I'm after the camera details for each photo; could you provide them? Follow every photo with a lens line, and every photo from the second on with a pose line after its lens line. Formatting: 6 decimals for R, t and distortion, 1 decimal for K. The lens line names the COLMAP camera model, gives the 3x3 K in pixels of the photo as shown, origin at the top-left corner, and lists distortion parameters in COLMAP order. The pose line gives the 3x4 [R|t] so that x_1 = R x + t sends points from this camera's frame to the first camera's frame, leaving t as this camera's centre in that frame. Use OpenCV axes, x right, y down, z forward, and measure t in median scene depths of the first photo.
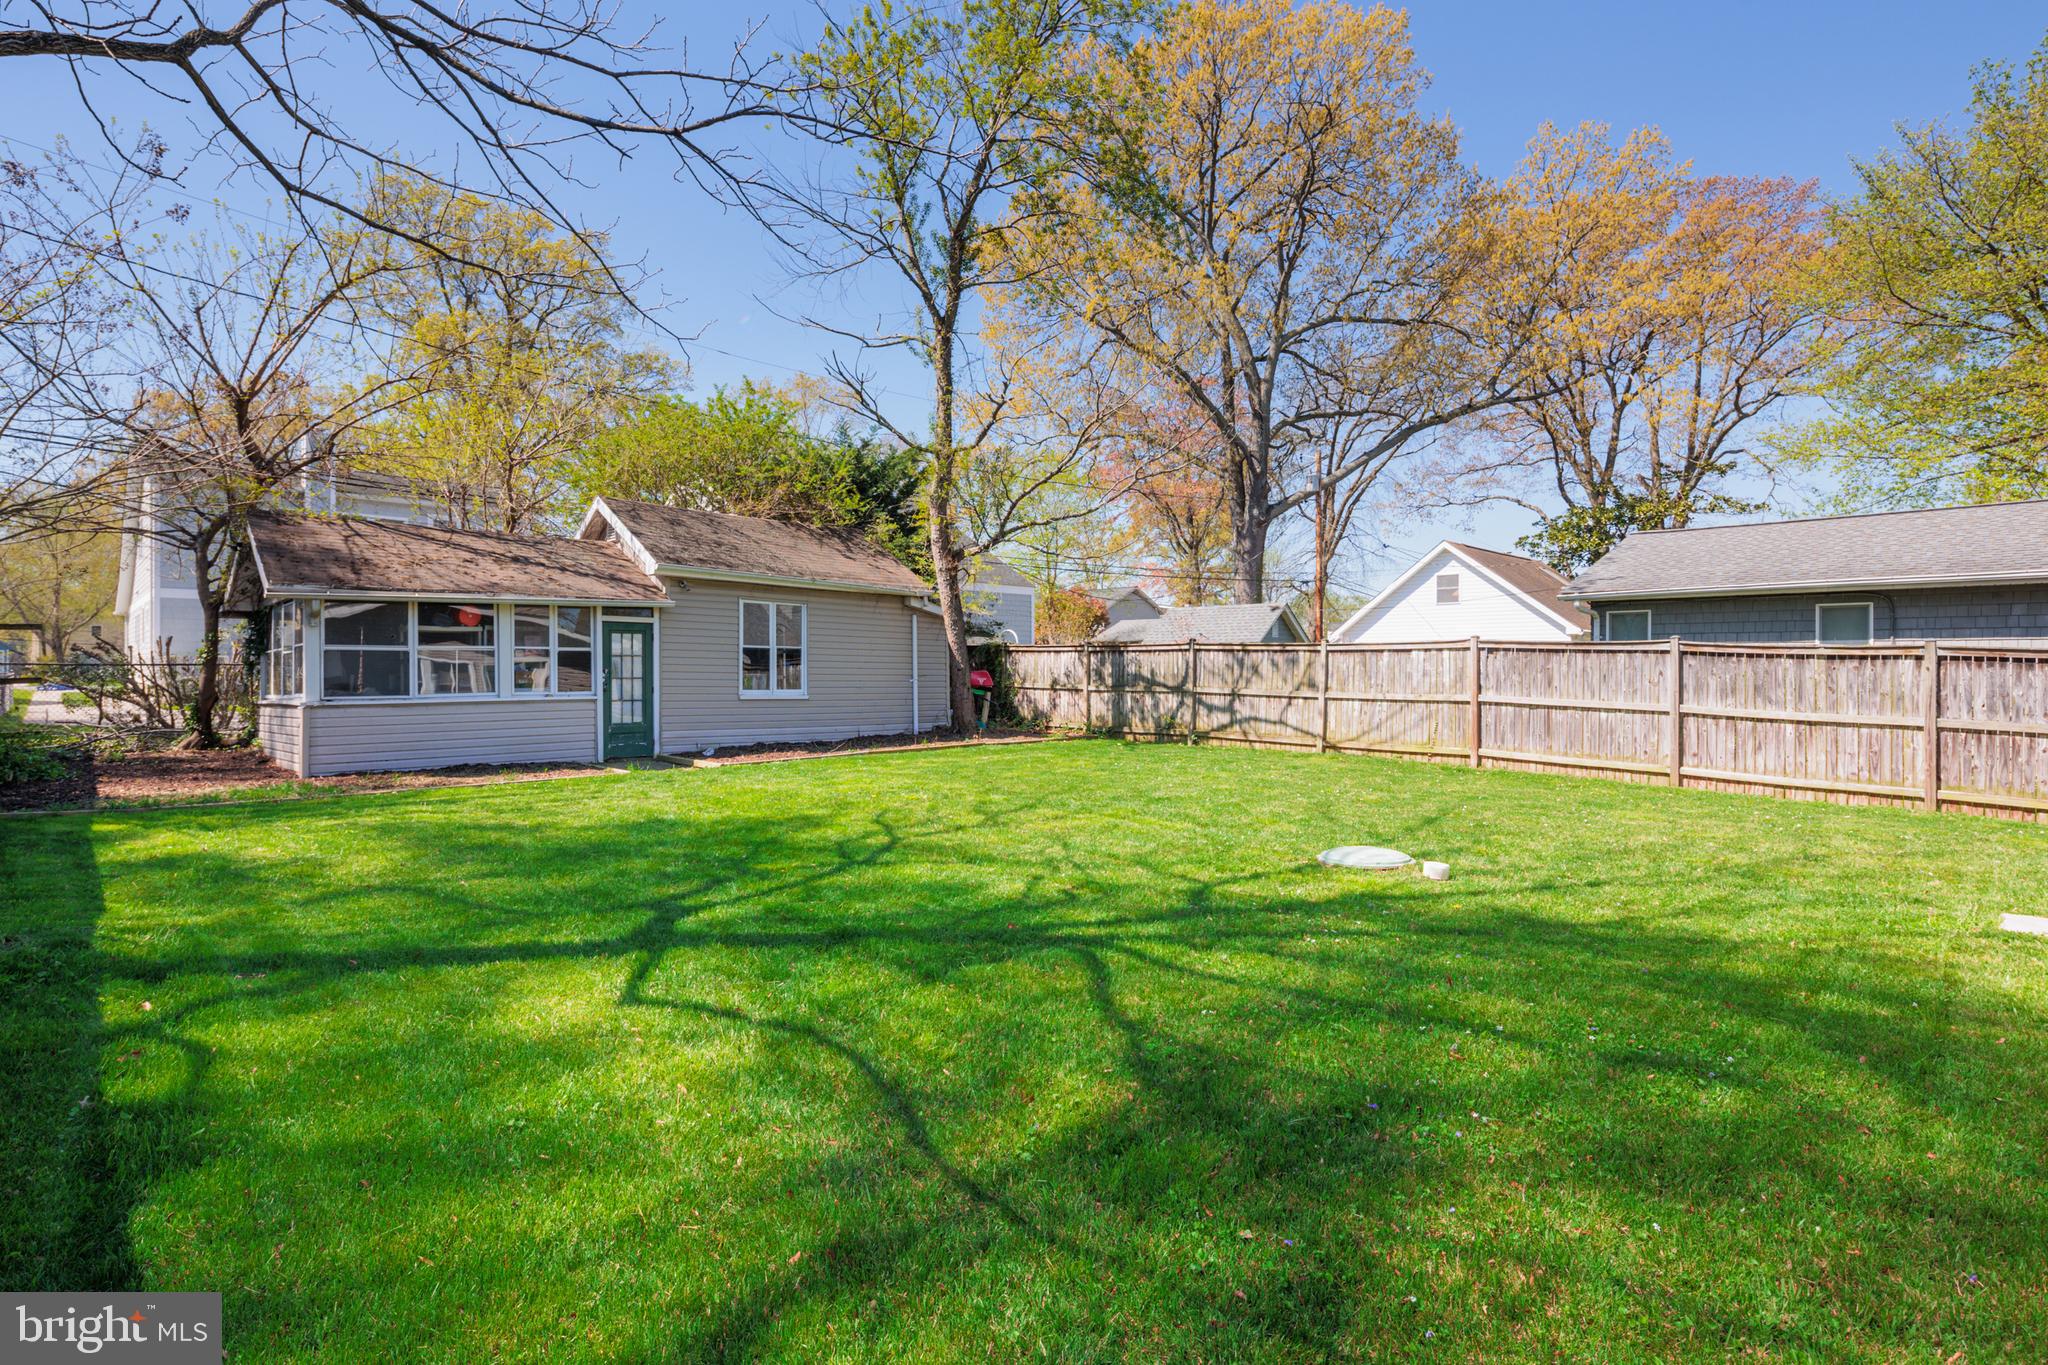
lens RADIAL K [[1006.8, 0, 1005.5], [0, 1006.8, 660.5], [0, 0, 1]] dist [-0.000131, 0.000033]
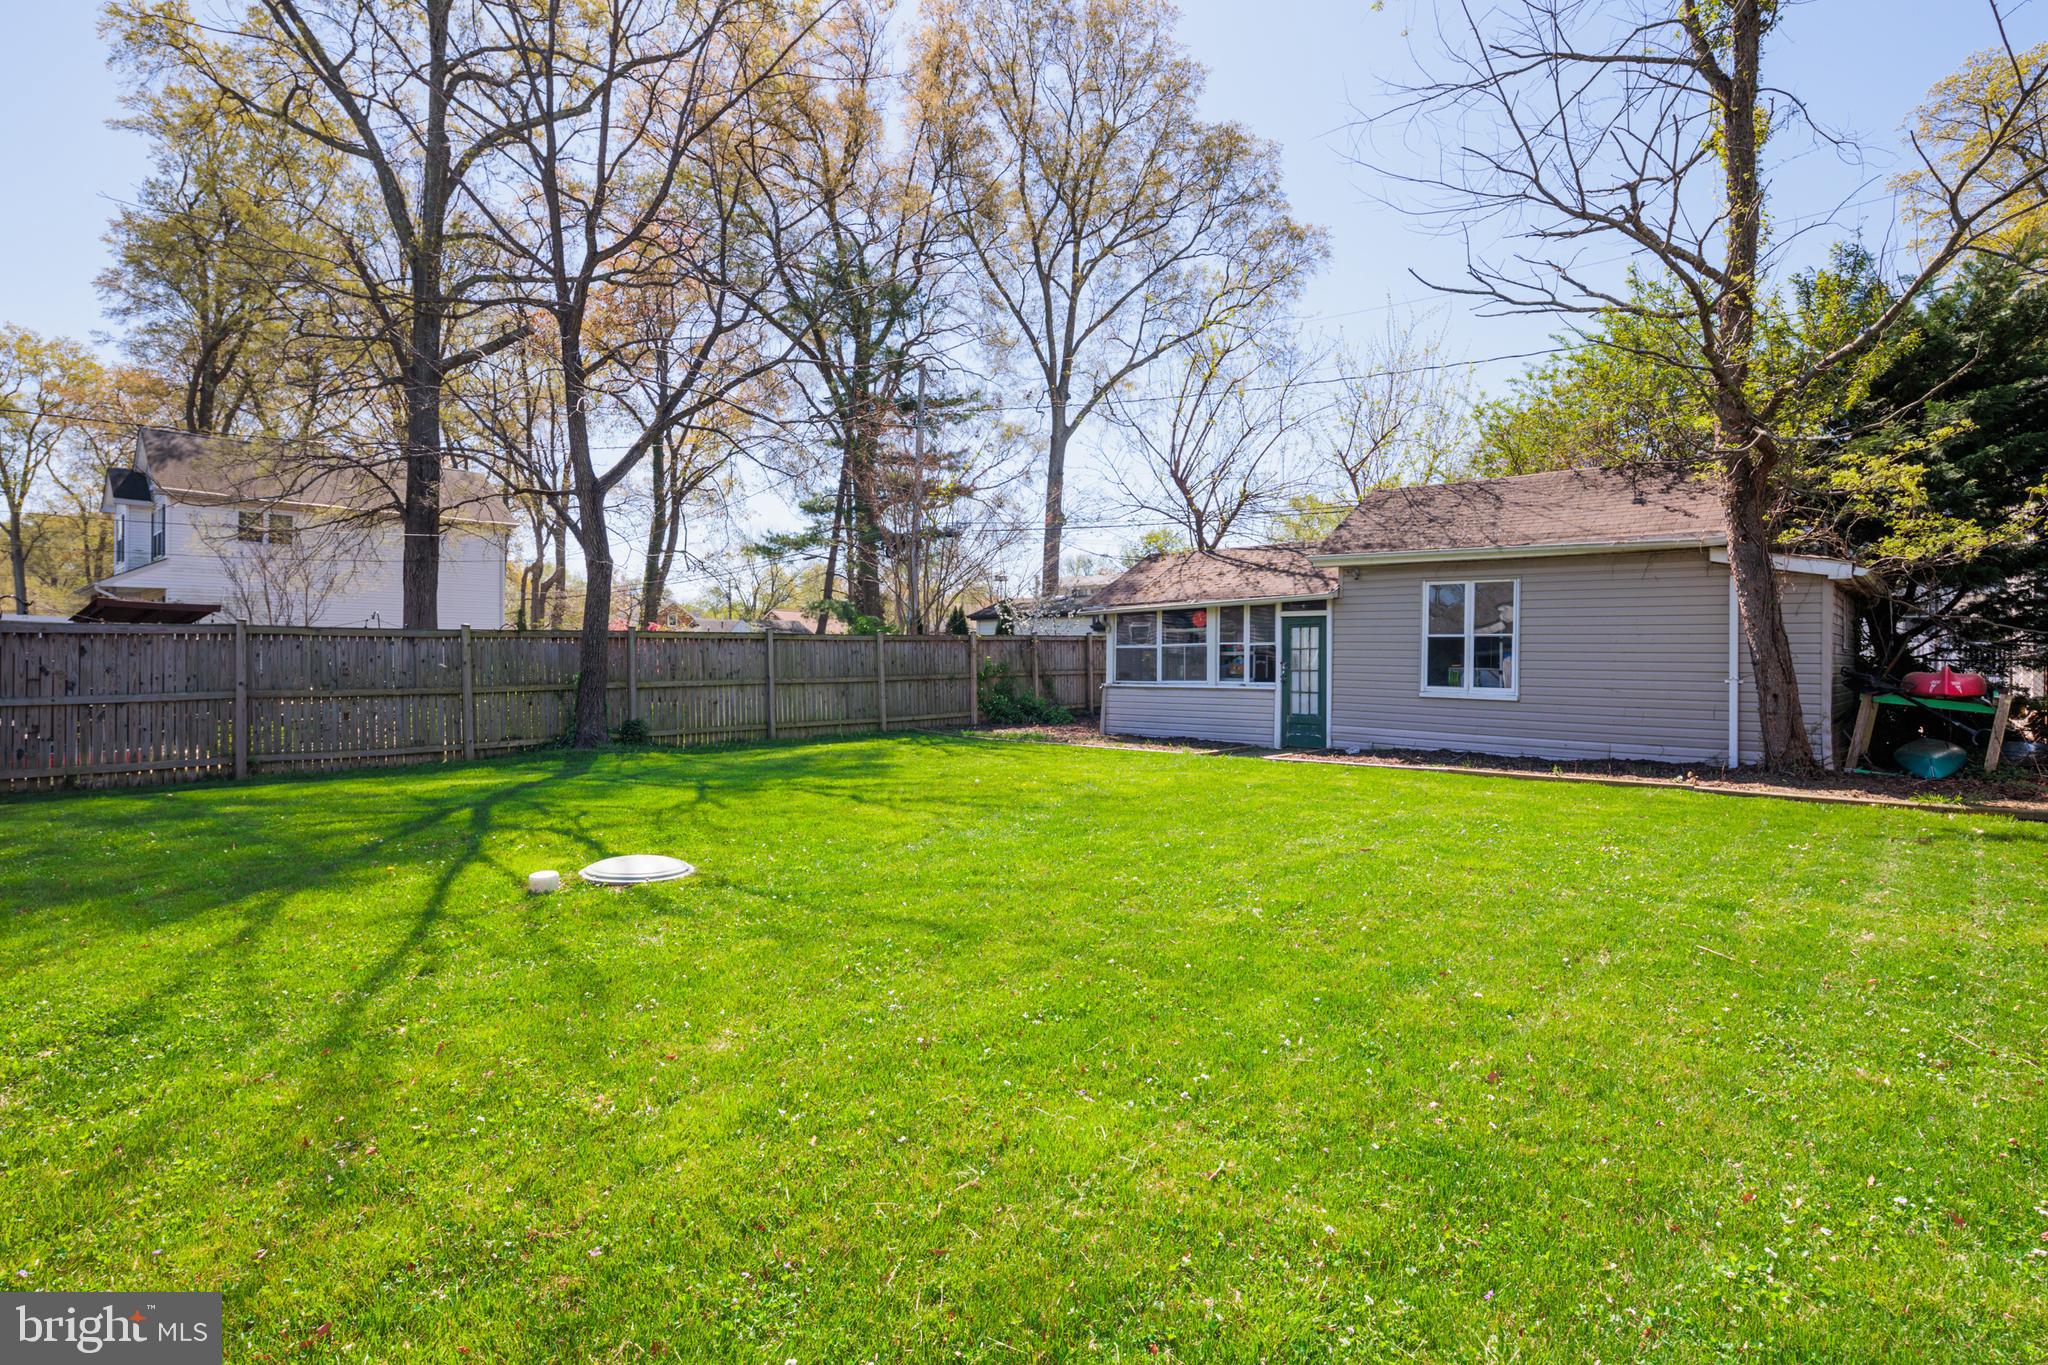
lens RADIAL K [[981.1, 0, 985.1], [0, 981.1, 665.8], [0, 0, 1]] dist [0.003091, -0.000402]
pose [[0.018376, 0.000979, -0.999831, 0.586650], [0.000256, 0.999999, 0.000984, 0.010966], [0.999831, -0.000274, 0.018376, 0.614545]]
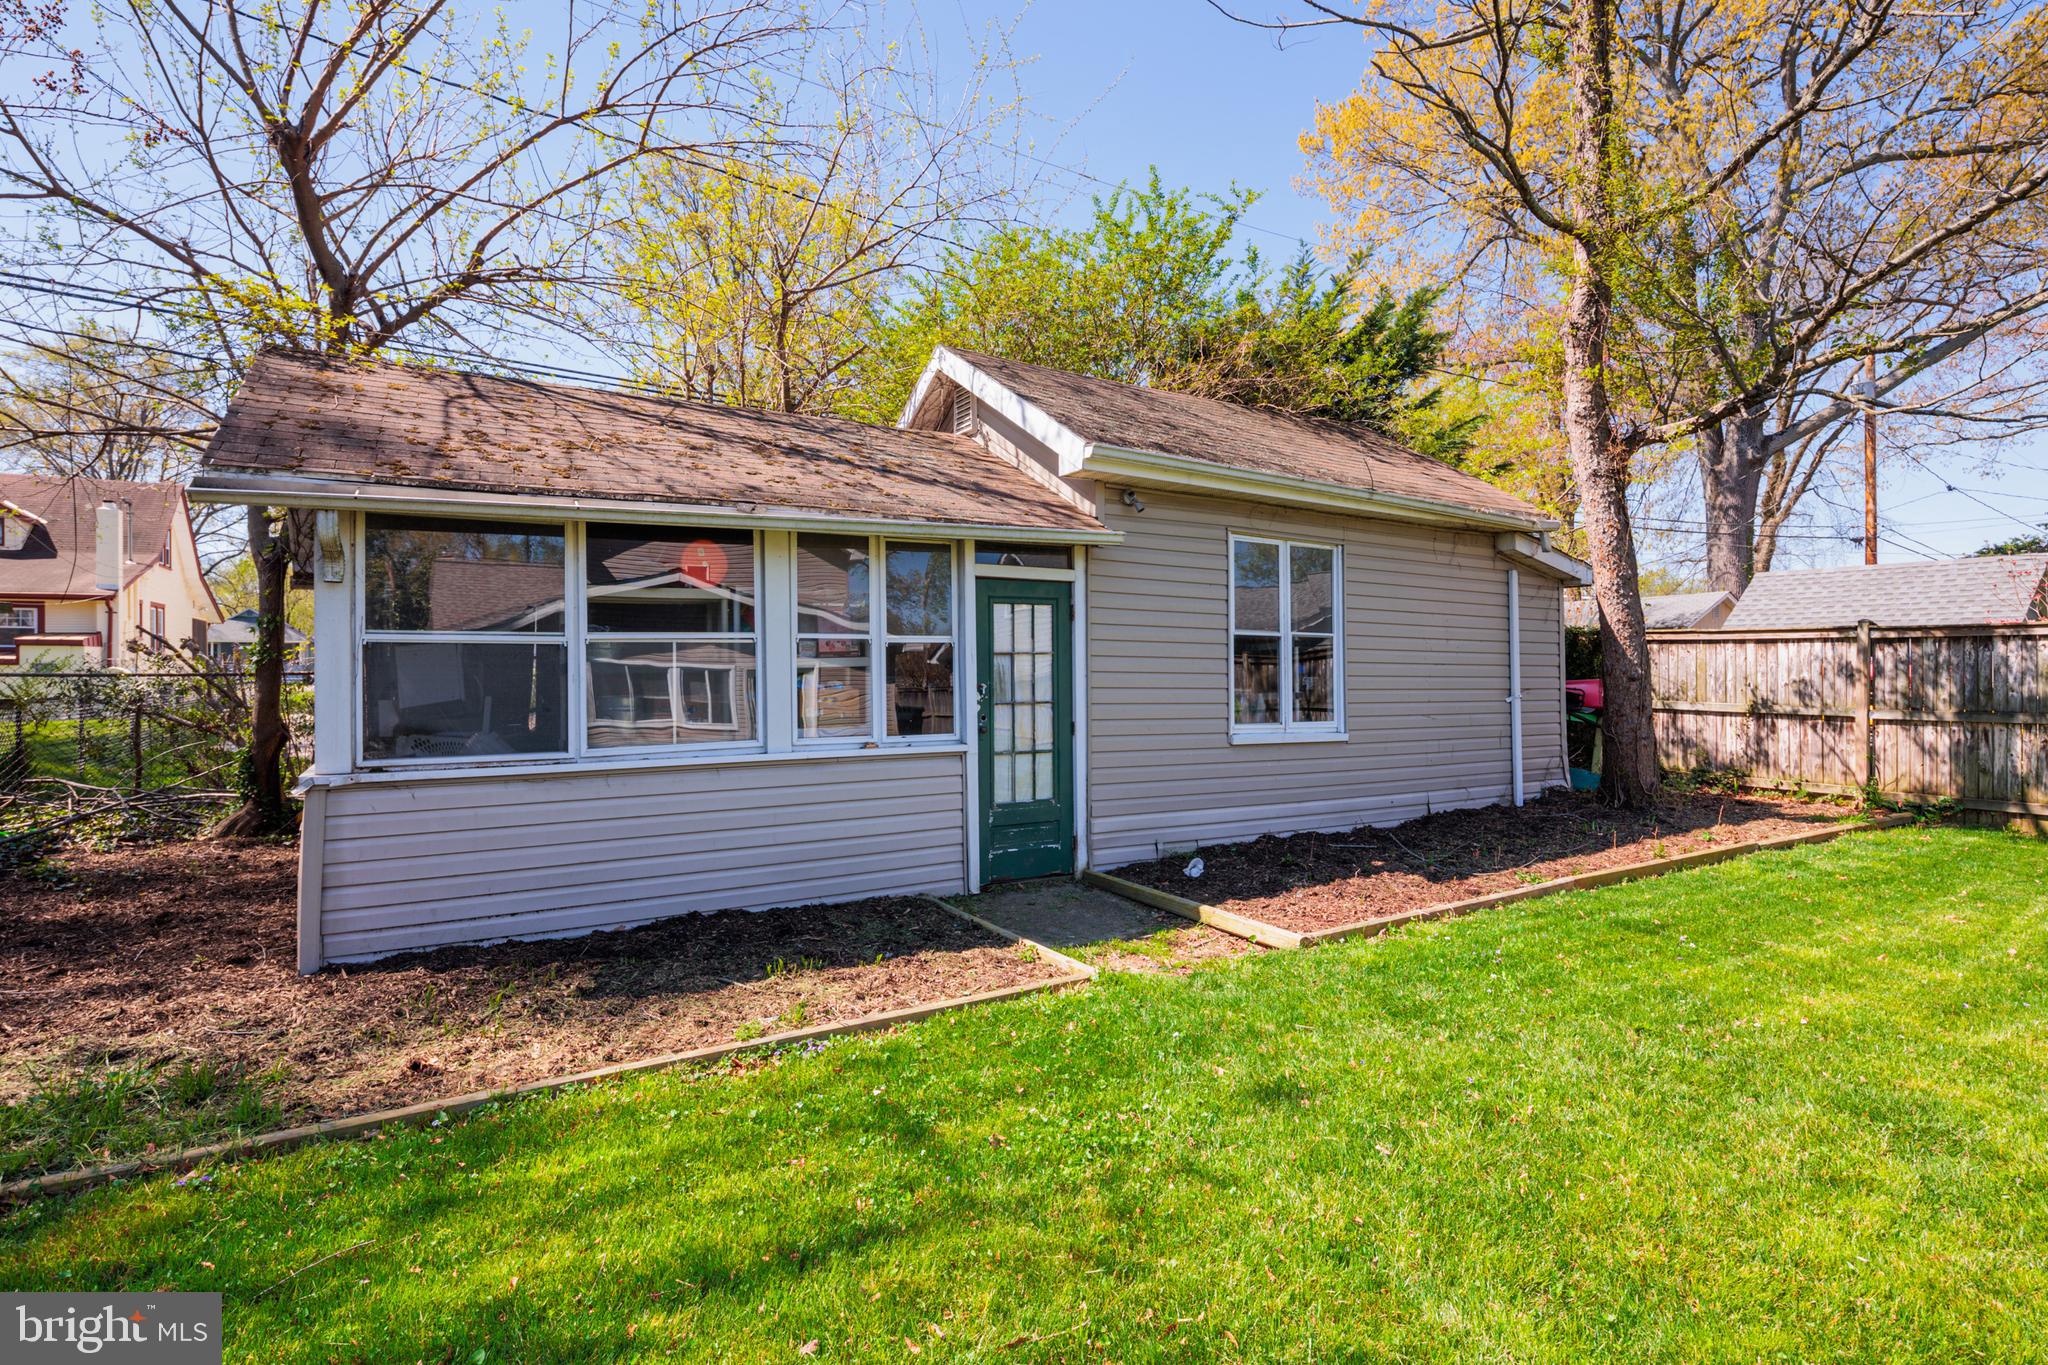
lens RADIAL K [[981.1, 0, 985.1], [0, 981.1, 665.8], [0, 0, 1]] dist [0.003091, -0.000402]
pose [[0.972888, -0.004250, -0.231236, -0.273027], [0.004880, 0.999986, 0.002153, -0.000014], [0.231224, -0.003223, 0.972895, 0.532664]]
